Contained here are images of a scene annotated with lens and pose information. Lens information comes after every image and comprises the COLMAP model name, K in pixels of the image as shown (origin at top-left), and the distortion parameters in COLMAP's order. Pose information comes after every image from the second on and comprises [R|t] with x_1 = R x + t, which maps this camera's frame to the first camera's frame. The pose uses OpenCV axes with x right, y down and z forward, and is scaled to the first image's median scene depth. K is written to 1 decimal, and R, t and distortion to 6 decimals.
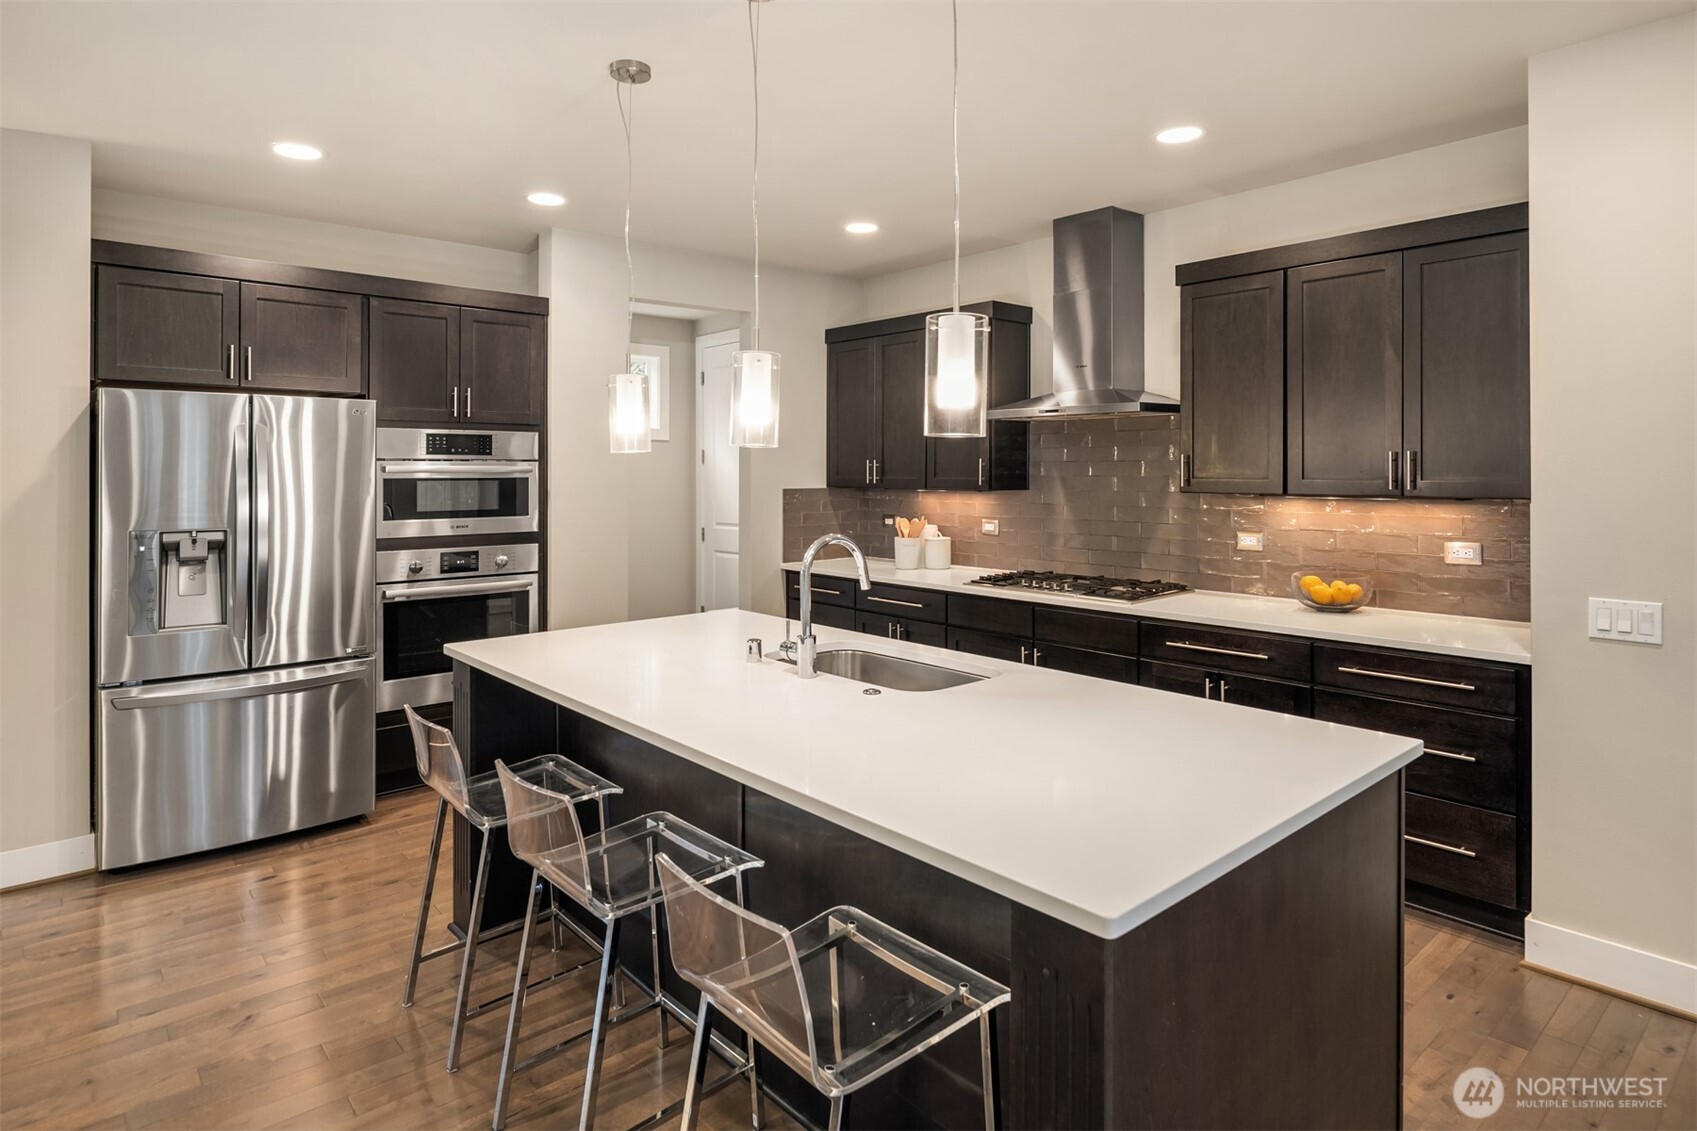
lens RADIAL K [[922.8, 0, 844.9], [0, 922.8, 479.2], [0, 0, 1]] dist [0.000987, 0.000310]
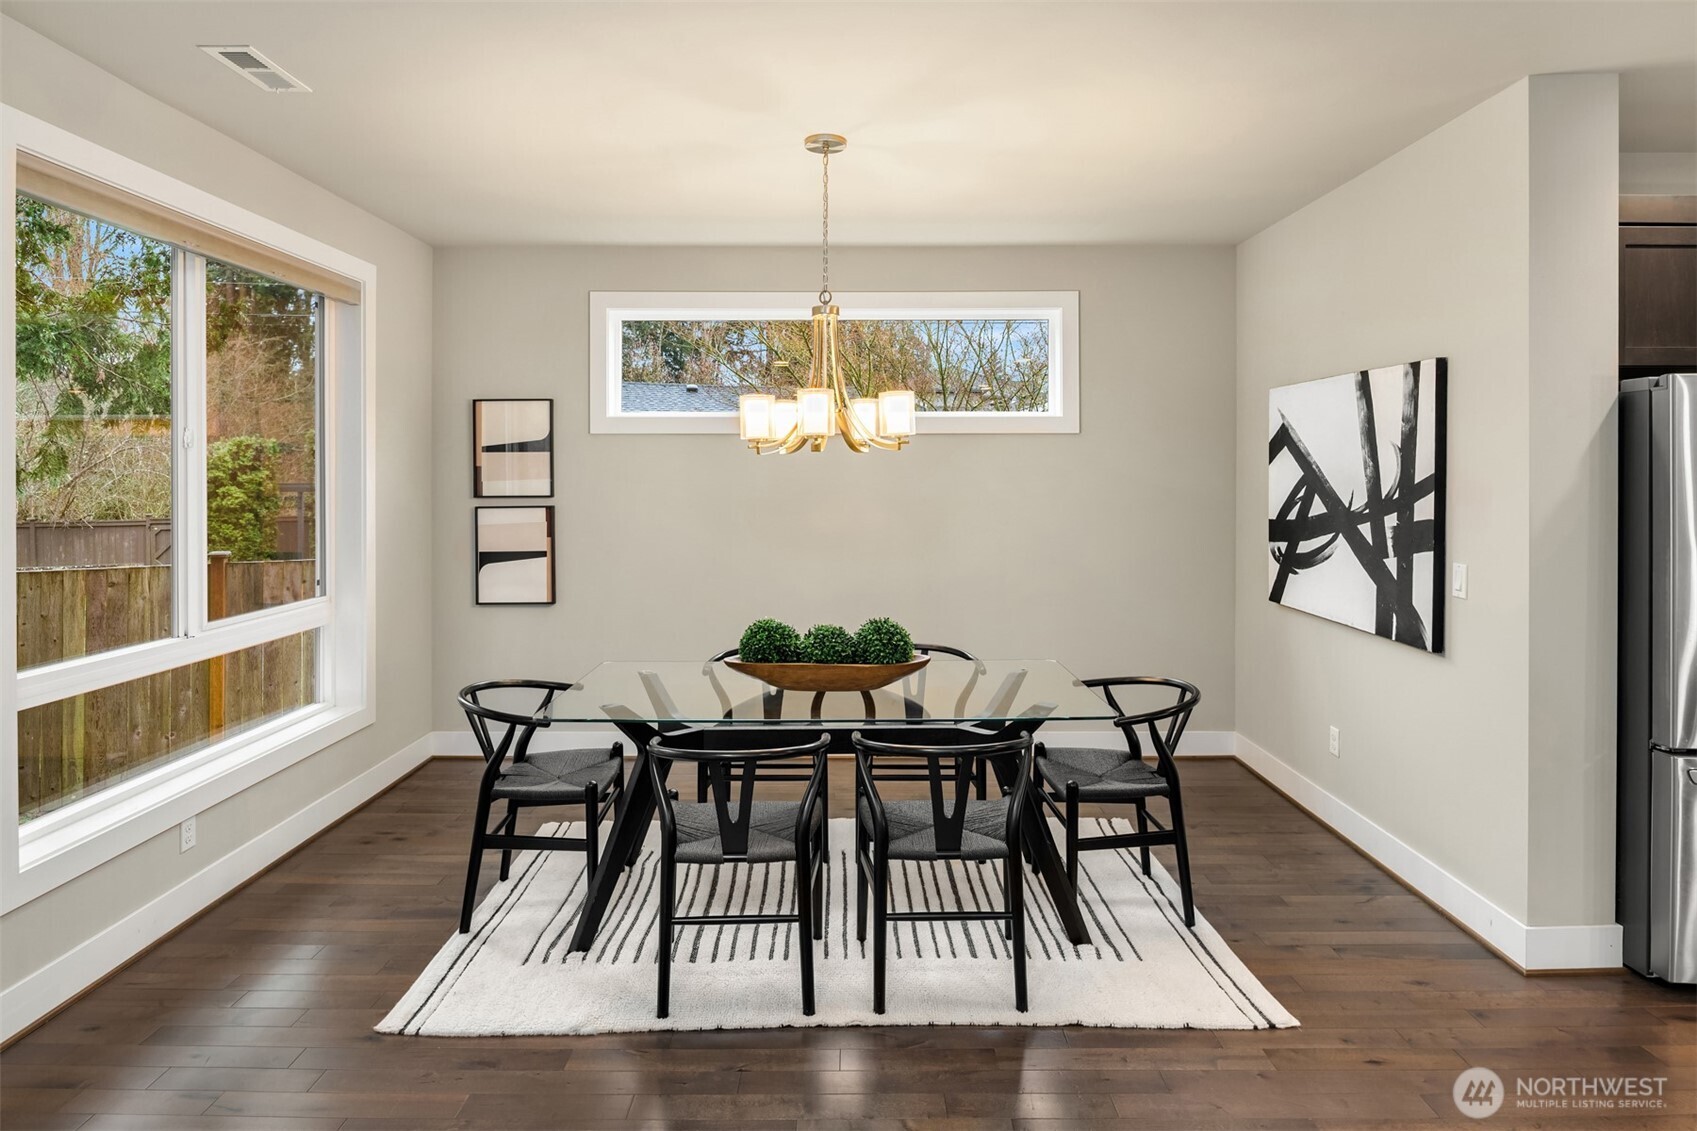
lens RADIAL K [[941.7, 0, 856.9], [0, 941.7, 472.9], [0, 0, 1]] dist [0.000209, -0.000133]
pose [[0.758878, -0.004289, -0.651219, -0.697174], [-0.001438, 0.999965, -0.008261, -0.005465], [0.651231, 0.007206, 0.758845, -0.062783]]
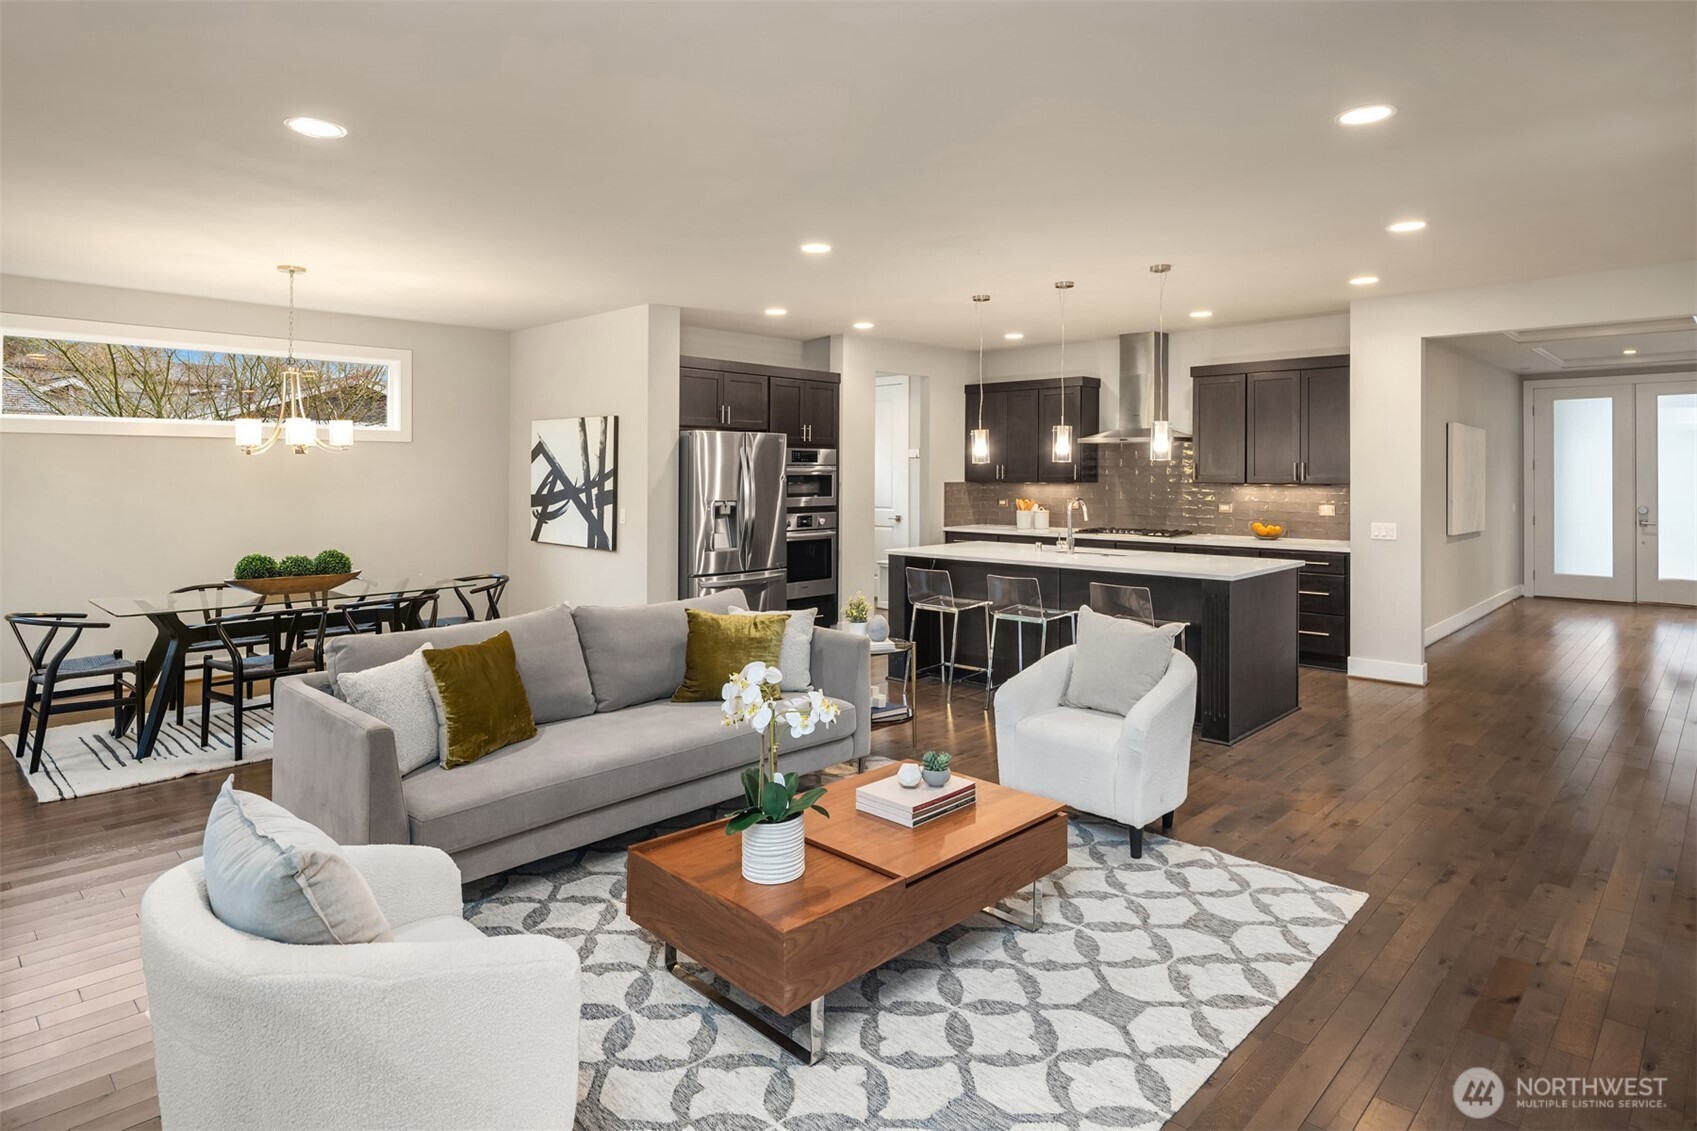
lens RADIAL K [[941.7, 0, 856.9], [0, 941.7, 472.9], [0, 0, 1]] dist [0.000209, -0.000133]
pose [[0.995989, 0.000994, 0.089467, -0.544189], [-0.000287, 0.999969, -0.007914, 0.010406], [-0.089472, 0.007856, 0.995958, -0.959769]]
